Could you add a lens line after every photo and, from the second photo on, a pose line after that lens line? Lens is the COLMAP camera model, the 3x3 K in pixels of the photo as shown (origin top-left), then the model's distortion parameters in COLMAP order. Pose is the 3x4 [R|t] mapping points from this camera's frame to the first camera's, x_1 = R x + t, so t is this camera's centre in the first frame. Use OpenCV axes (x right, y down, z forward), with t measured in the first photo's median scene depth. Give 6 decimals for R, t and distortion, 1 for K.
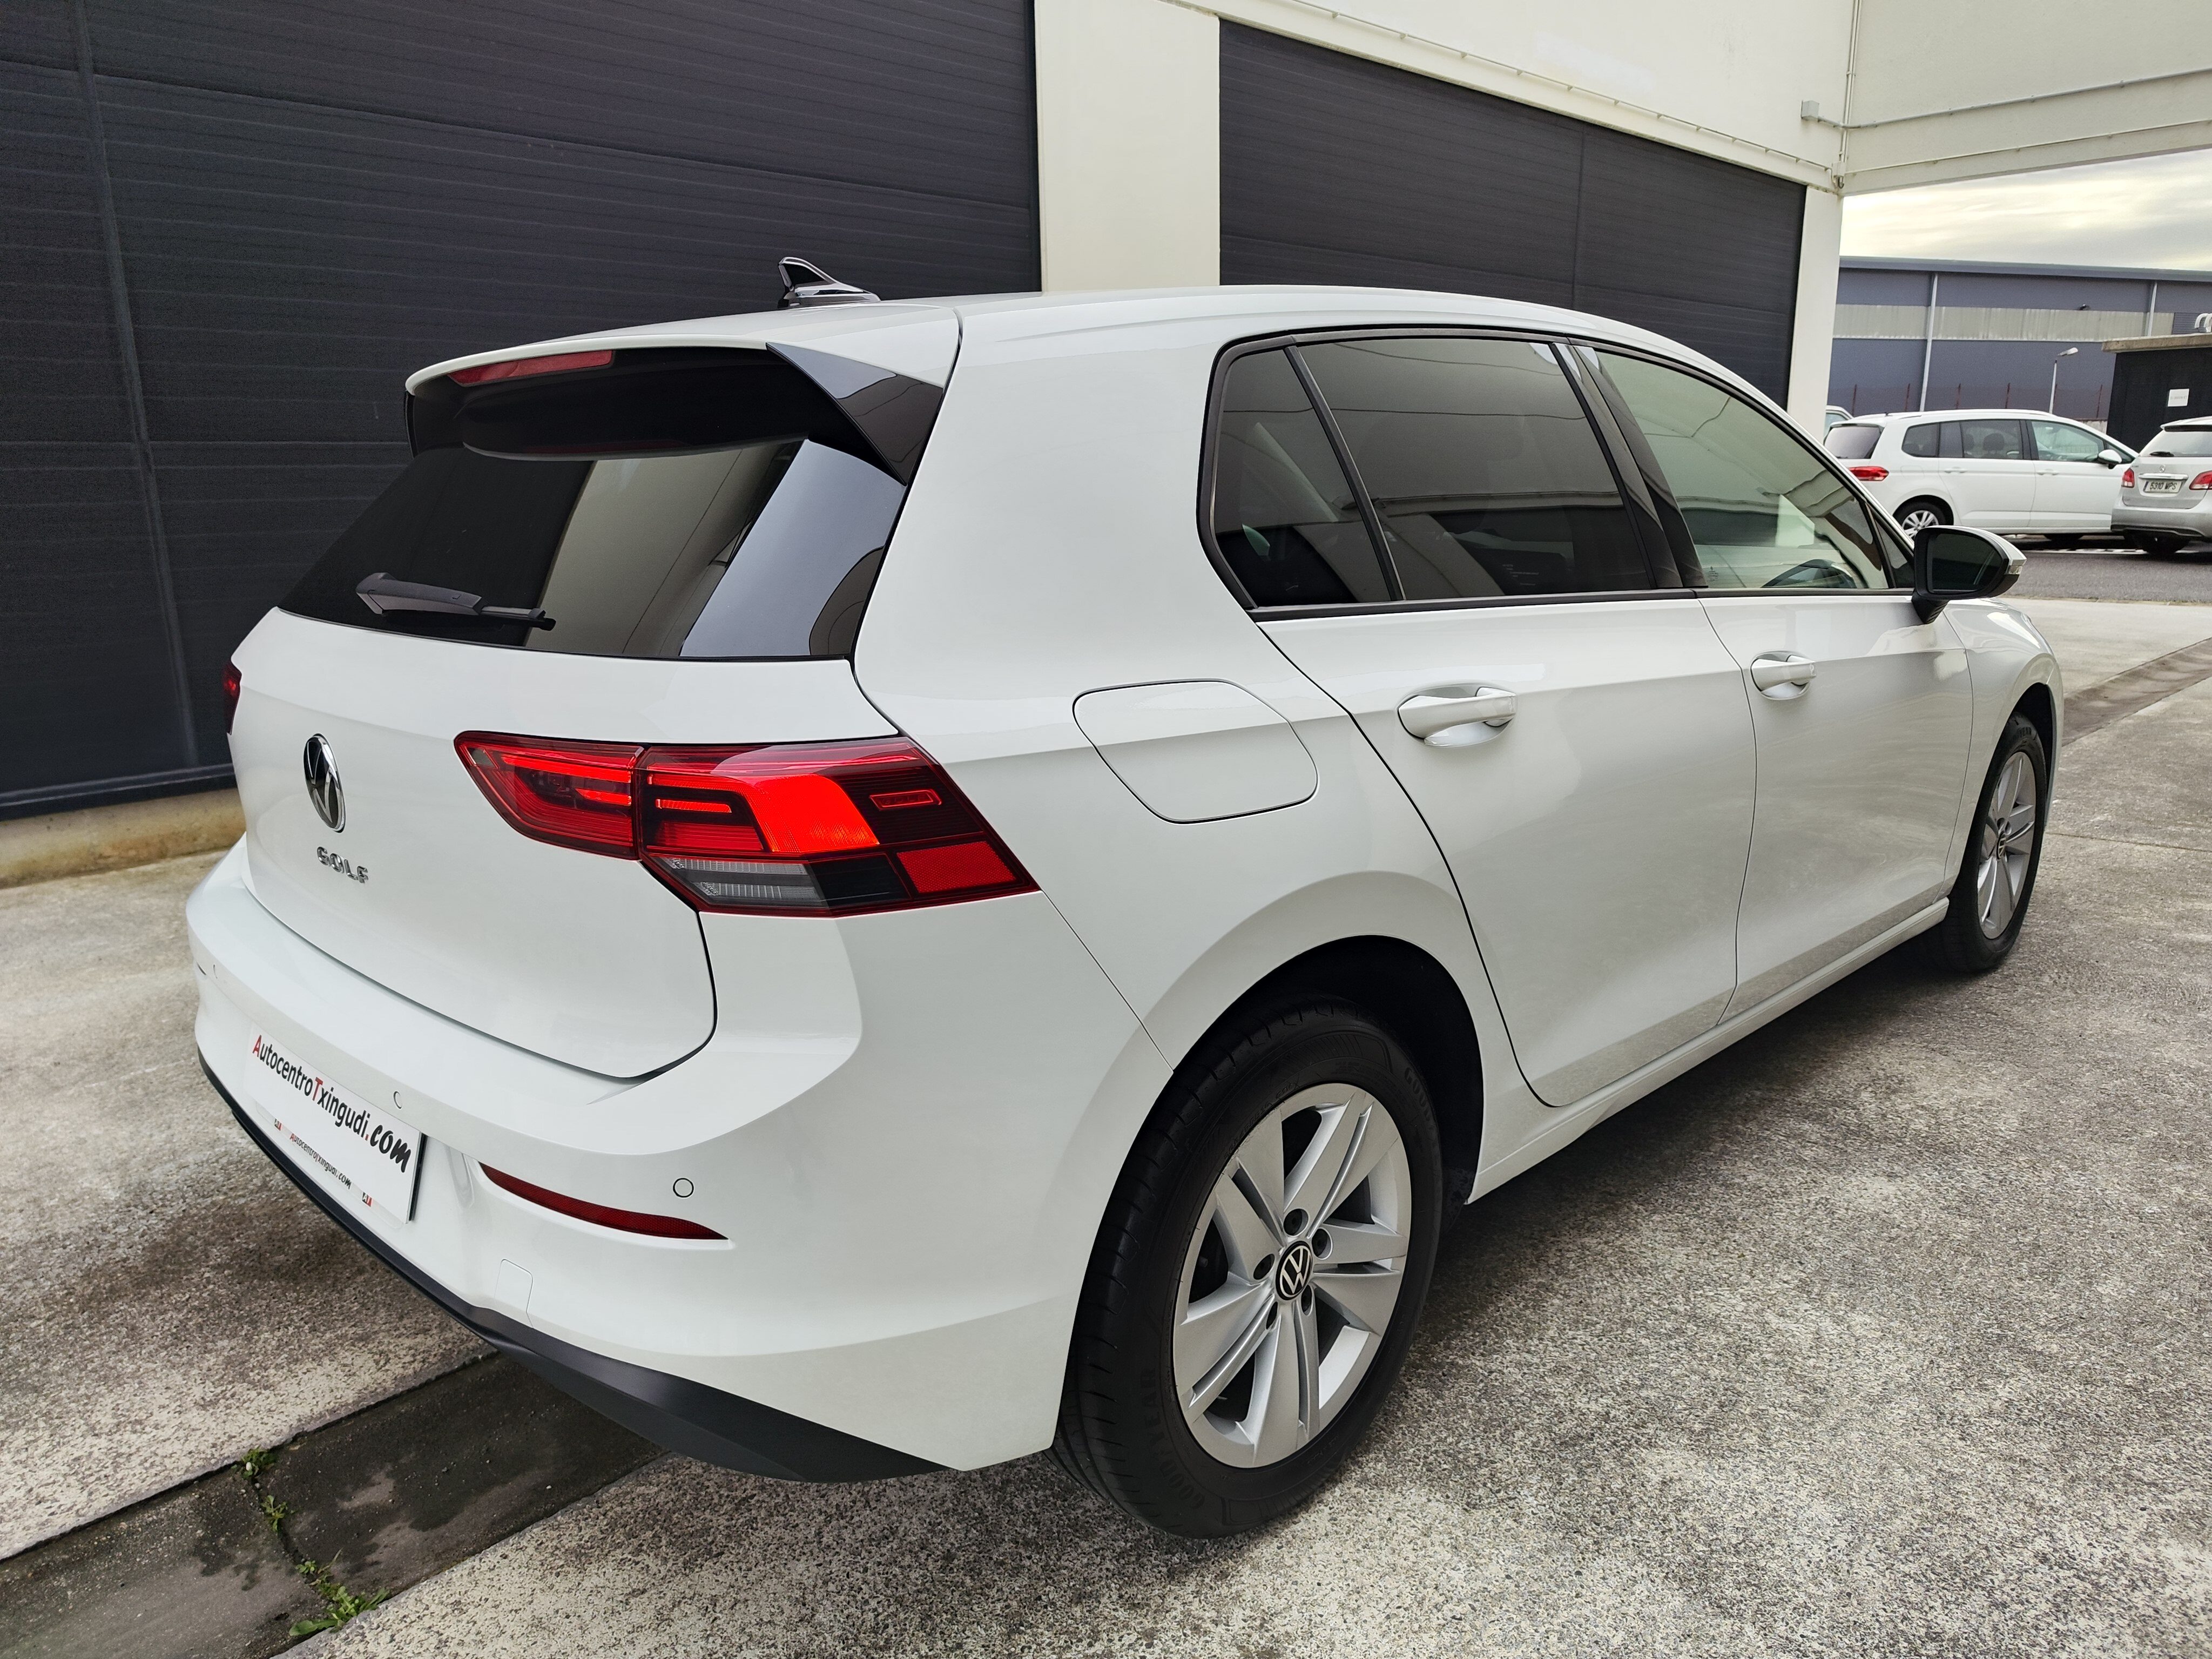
lens RADIAL K [[1510.2, 0, 1106.5], [0, 1510.2, 834.4], [0, 0, 1]] dist [-0.002265, -0.001913]
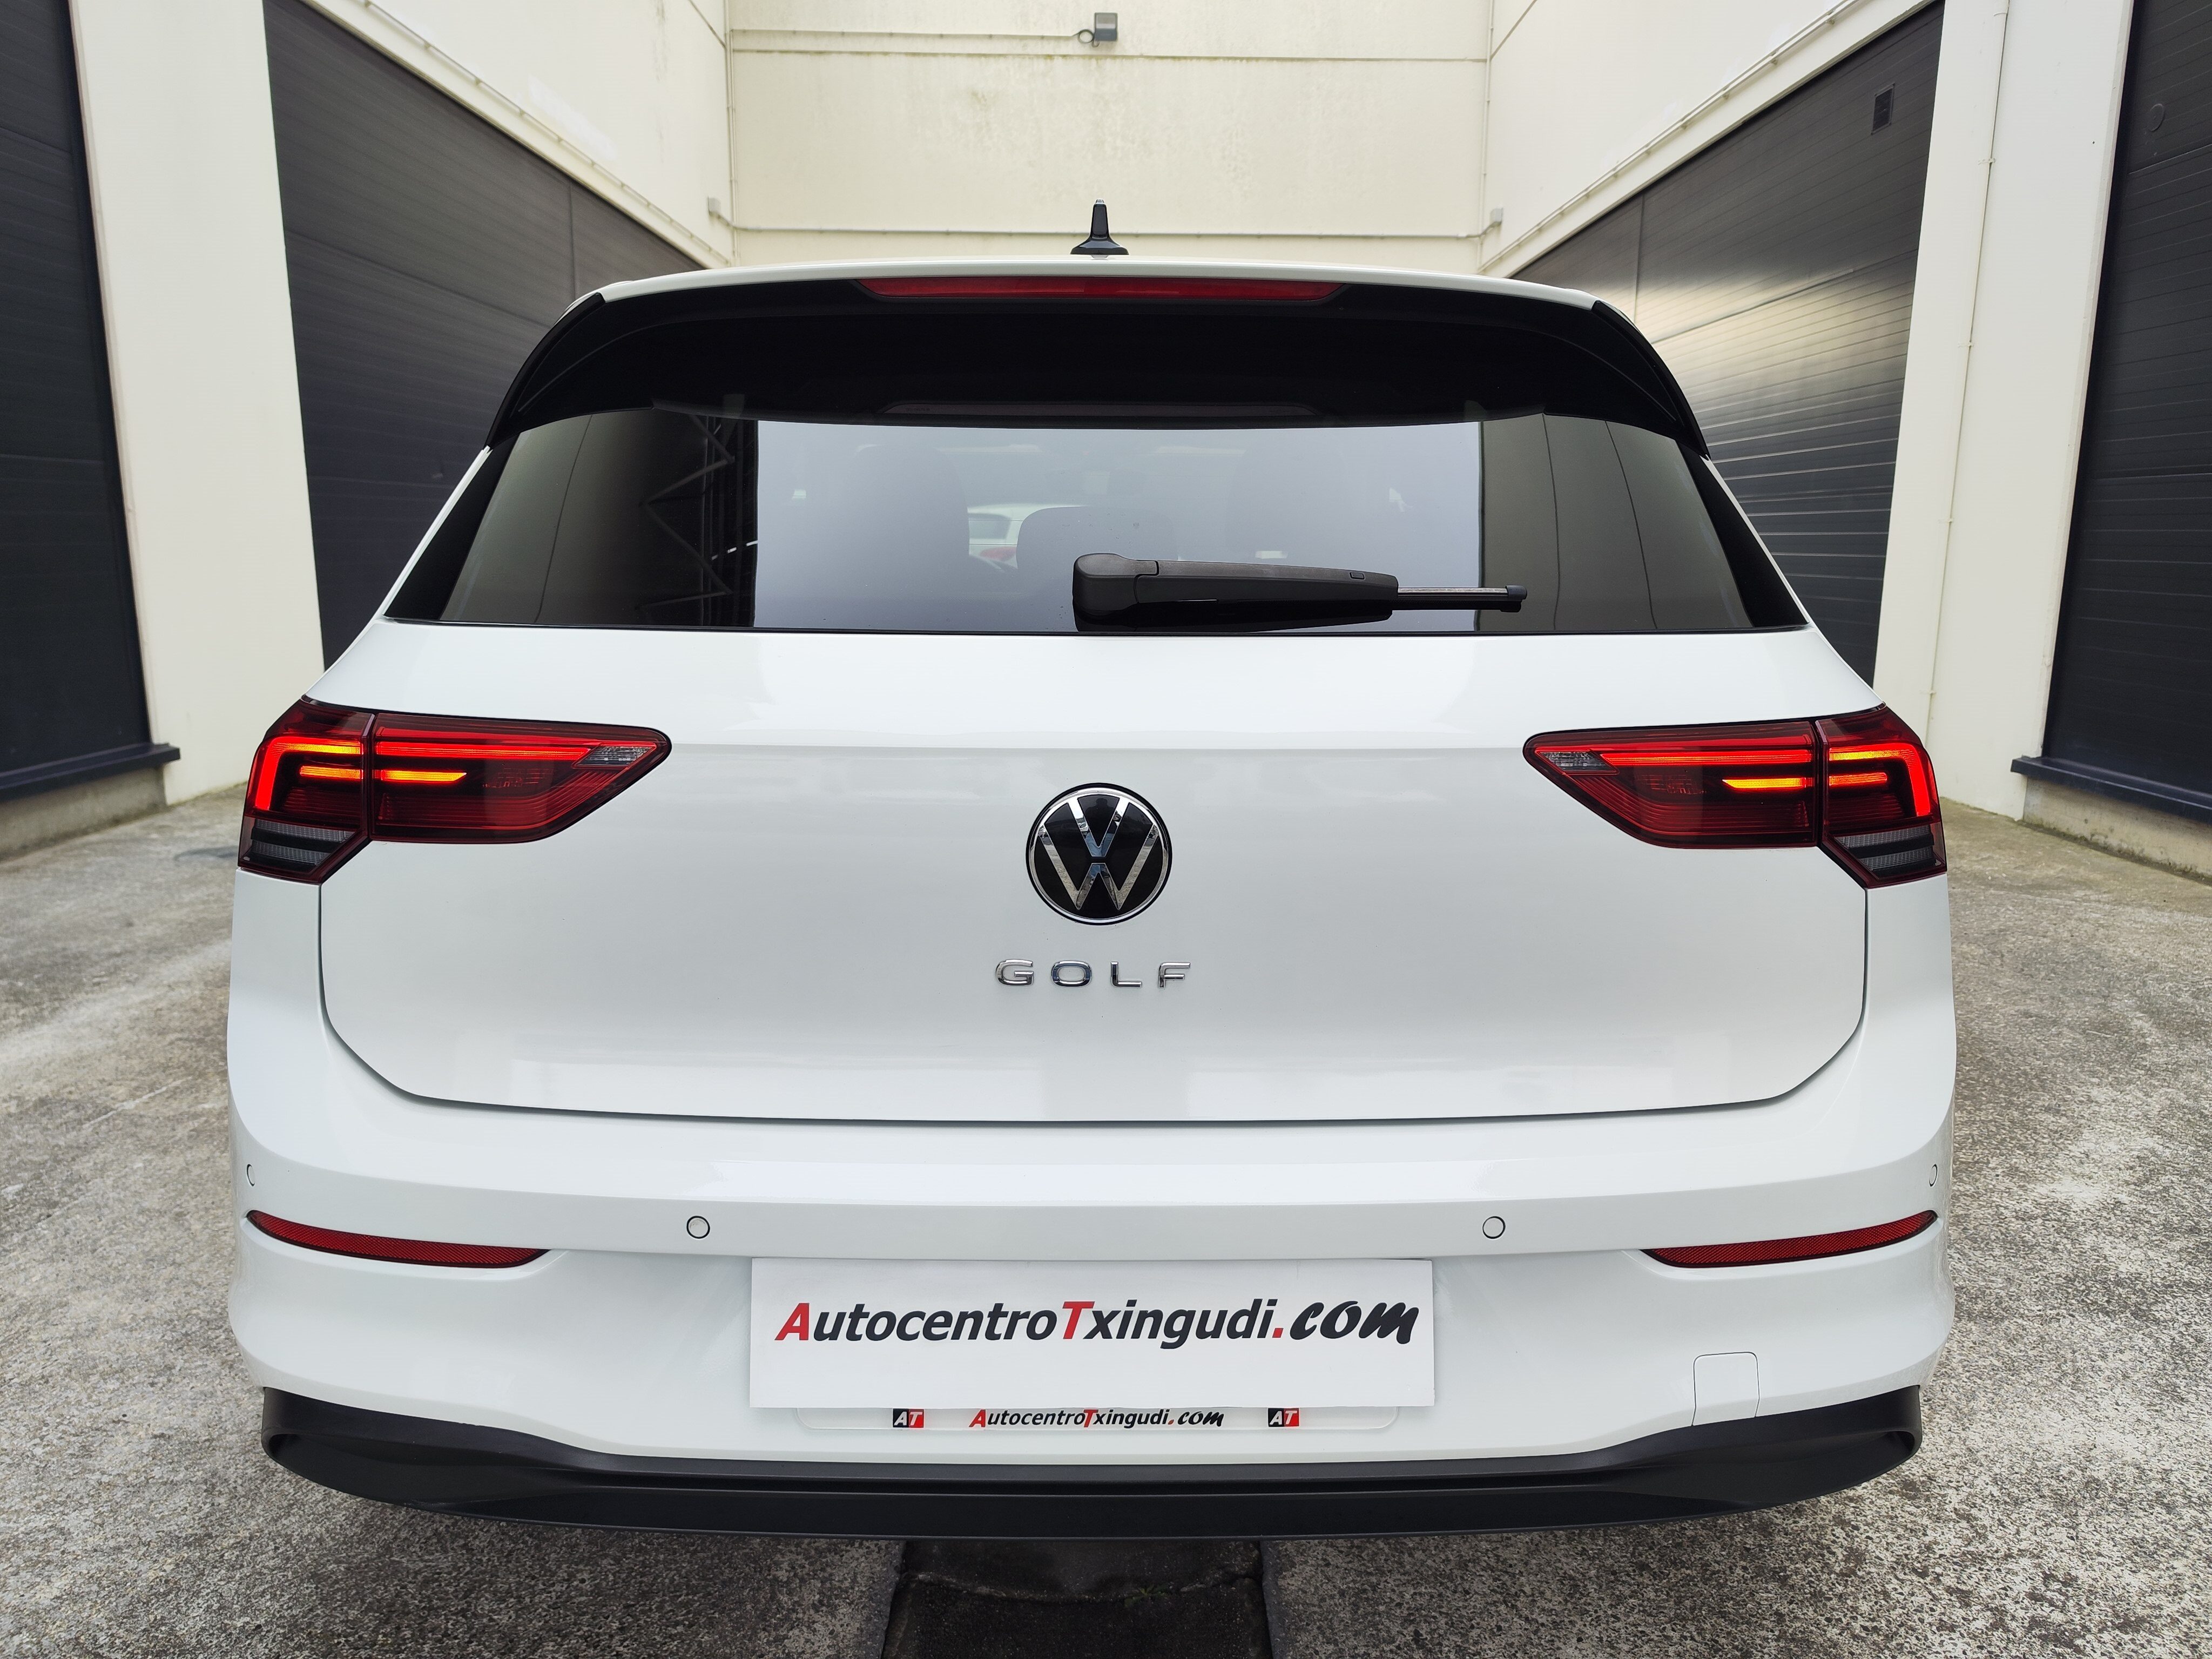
lens RADIAL K [[1510.2, 0, 1106.1], [0, 1510.2, 824.9], [0, 0, 1]] dist [-0.002265, -0.001913]
pose [[0.695852, -0.107323, 0.710121, -1.032391], [0.144505, 0.989472, 0.007942, -0.053209], [-0.703497, 0.097090, 0.704035, 0.537298]]
